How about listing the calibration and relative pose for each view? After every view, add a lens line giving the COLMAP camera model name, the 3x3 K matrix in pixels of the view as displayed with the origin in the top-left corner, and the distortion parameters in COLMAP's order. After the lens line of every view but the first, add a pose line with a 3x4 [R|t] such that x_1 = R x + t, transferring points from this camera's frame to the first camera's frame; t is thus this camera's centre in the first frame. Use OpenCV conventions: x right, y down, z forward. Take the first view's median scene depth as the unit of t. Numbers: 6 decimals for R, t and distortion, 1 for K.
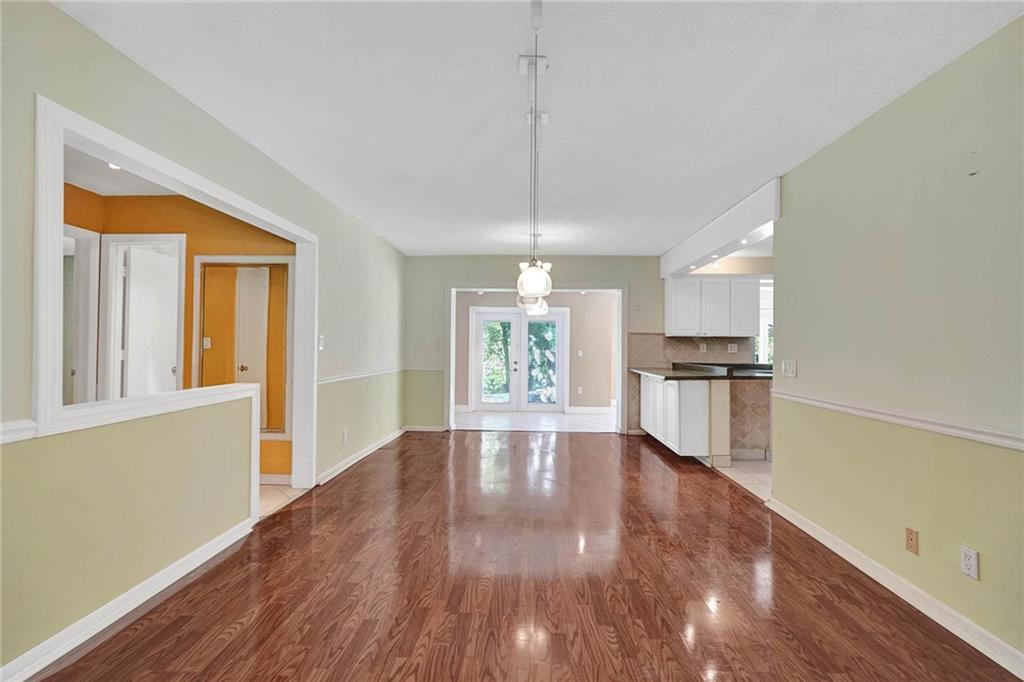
lens RADIAL K [[471.1, 0, 511.2], [0, 471.1, 343.2], [0, 0, 1]] dist [-0.009543, 0.003794]
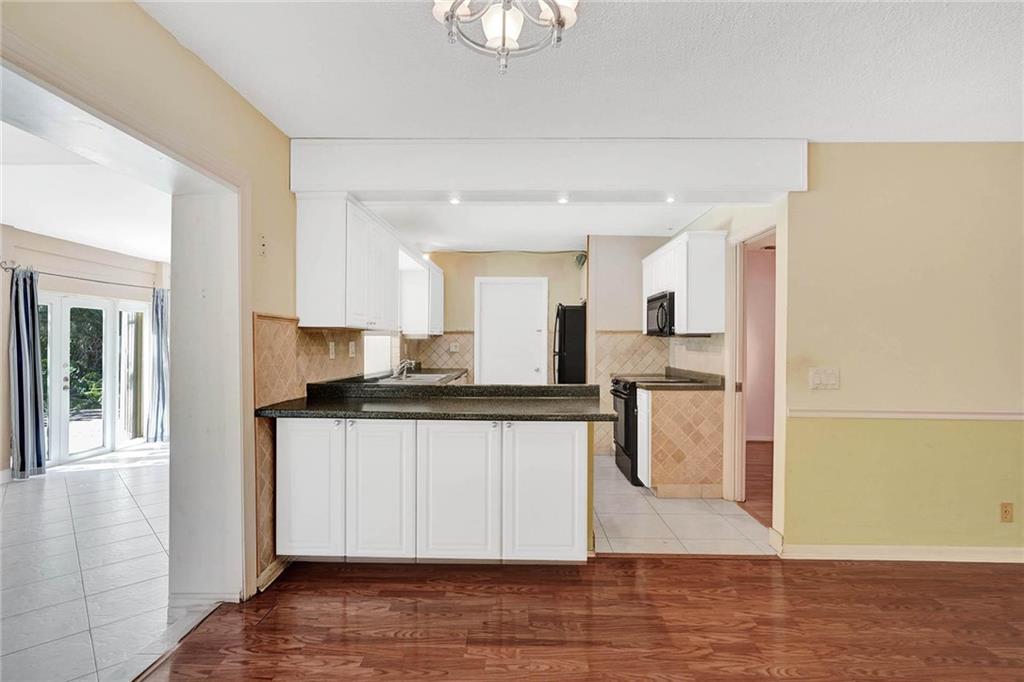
lens RADIAL K [[492.8, 0, 513.8], [0, 492.8, 344.2], [0, 0, 1]] dist [-0.004591, 0.000035]
pose [[-0.026430, -0.012996, 0.999566, -0.138523], [-0.015394, 0.999802, 0.012592, -0.006373], [-0.999532, -0.015054, -0.026625, 0.818840]]
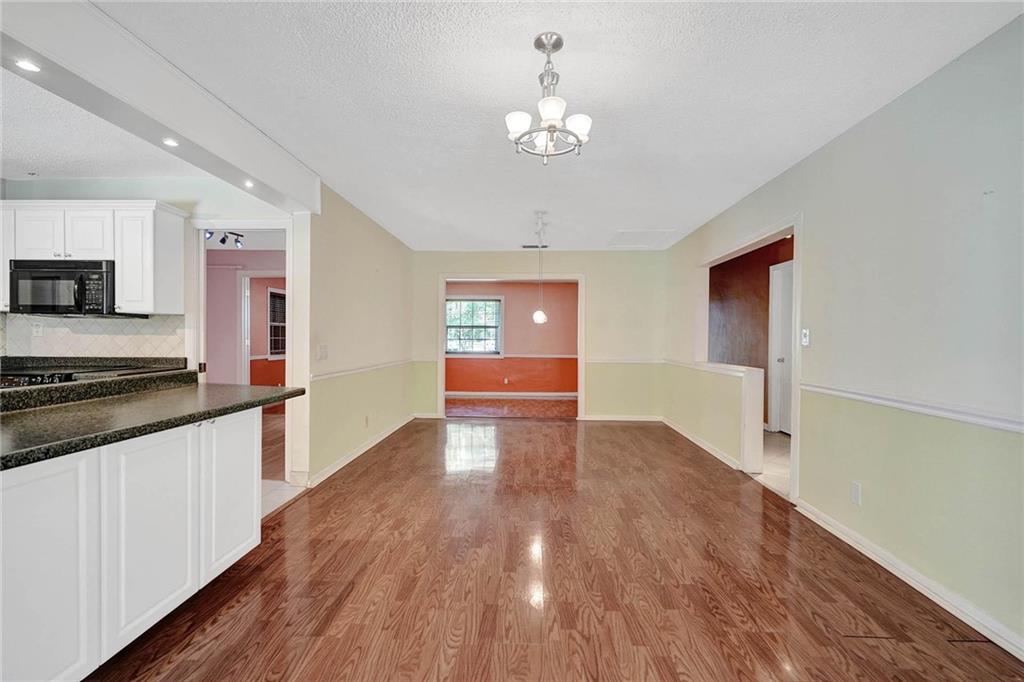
lens RADIAL K [[471.1, 0, 515.6], [0, 471.1, 337.4], [0, 0, 1]] dist [-0.009543, 0.003794]
pose [[-0.999839, -0.015169, -0.009594, 0.062821], [-0.015134, 0.999879, -0.003653, 0.007316], [0.009648, -0.003507, -0.999947, 1.128723]]
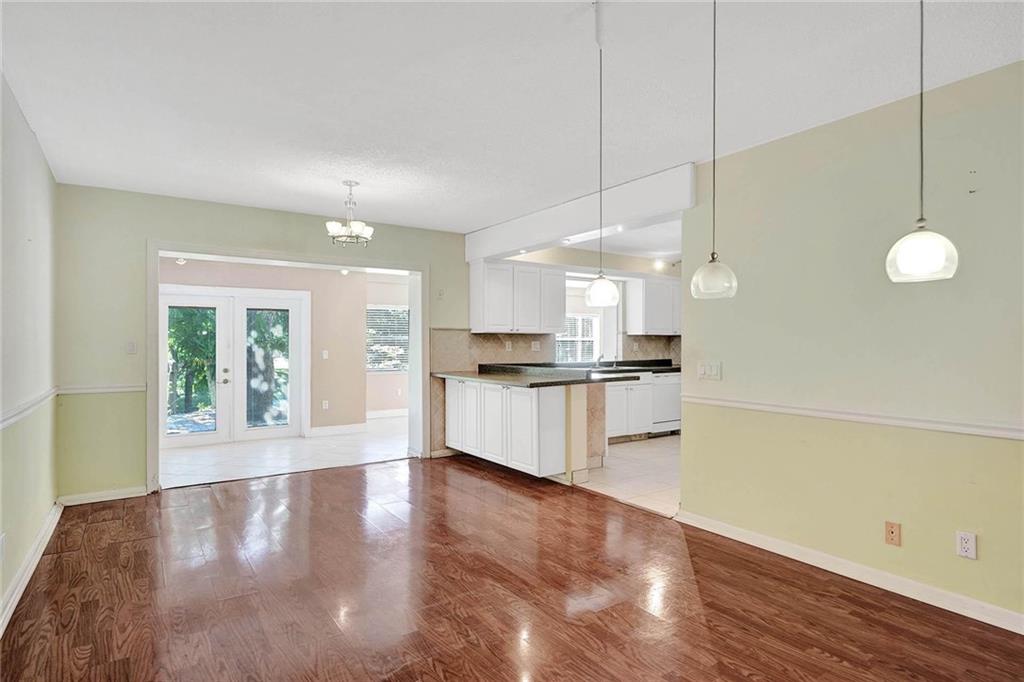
lens RADIAL K [[551.2, 0, 517.4], [0, 551.2, 340.0], [0, 0, 1]] dist [-0.001036, 0.000822]
pose [[0.793229, -0.005984, 0.608895, -0.197494], [0.002121, 0.999973, 0.007064, -0.008213], [-0.608920, -0.004312, 0.793220, 0.186930]]
